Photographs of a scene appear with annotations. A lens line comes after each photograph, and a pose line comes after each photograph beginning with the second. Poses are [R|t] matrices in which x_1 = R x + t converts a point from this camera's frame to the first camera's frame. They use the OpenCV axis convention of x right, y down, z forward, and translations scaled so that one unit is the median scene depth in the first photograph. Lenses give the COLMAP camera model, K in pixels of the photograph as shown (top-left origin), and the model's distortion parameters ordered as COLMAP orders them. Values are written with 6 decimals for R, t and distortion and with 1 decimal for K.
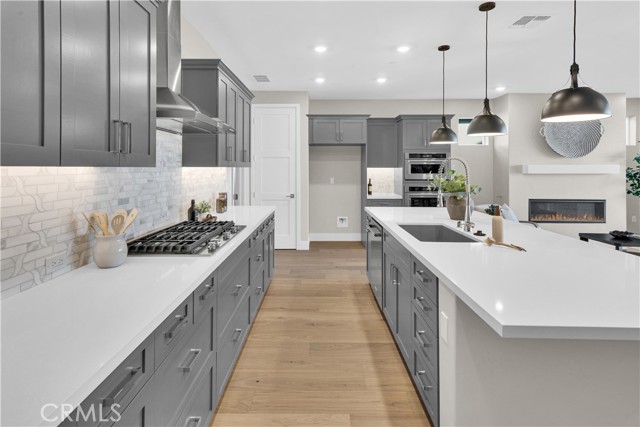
lens RADIAL K [[327.5, 0, 316.9], [0, 327.5, 168.1], [0, 0, 1]] dist [0.011753, 0.000173]
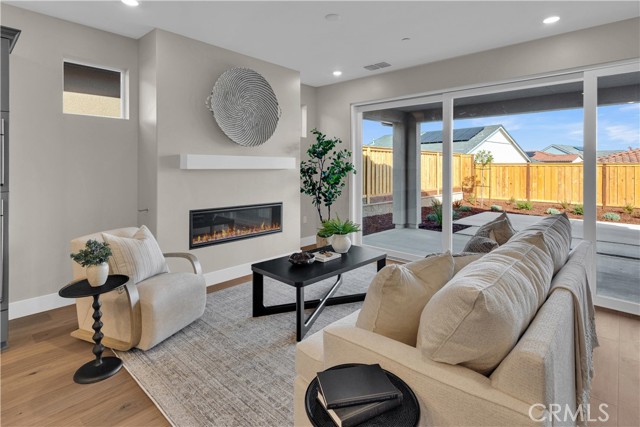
lens RADIAL K [[327.5, 0, 316.9], [0, 327.5, 168.1], [0, 0, 1]] dist [0.011753, 0.000173]
pose [[0.672485, -0.000051, 0.740111, 0.393497], [-0.005078, 0.999976, 0.004683, 0.011946], [-0.740093, -0.006908, 0.672469, 0.463817]]
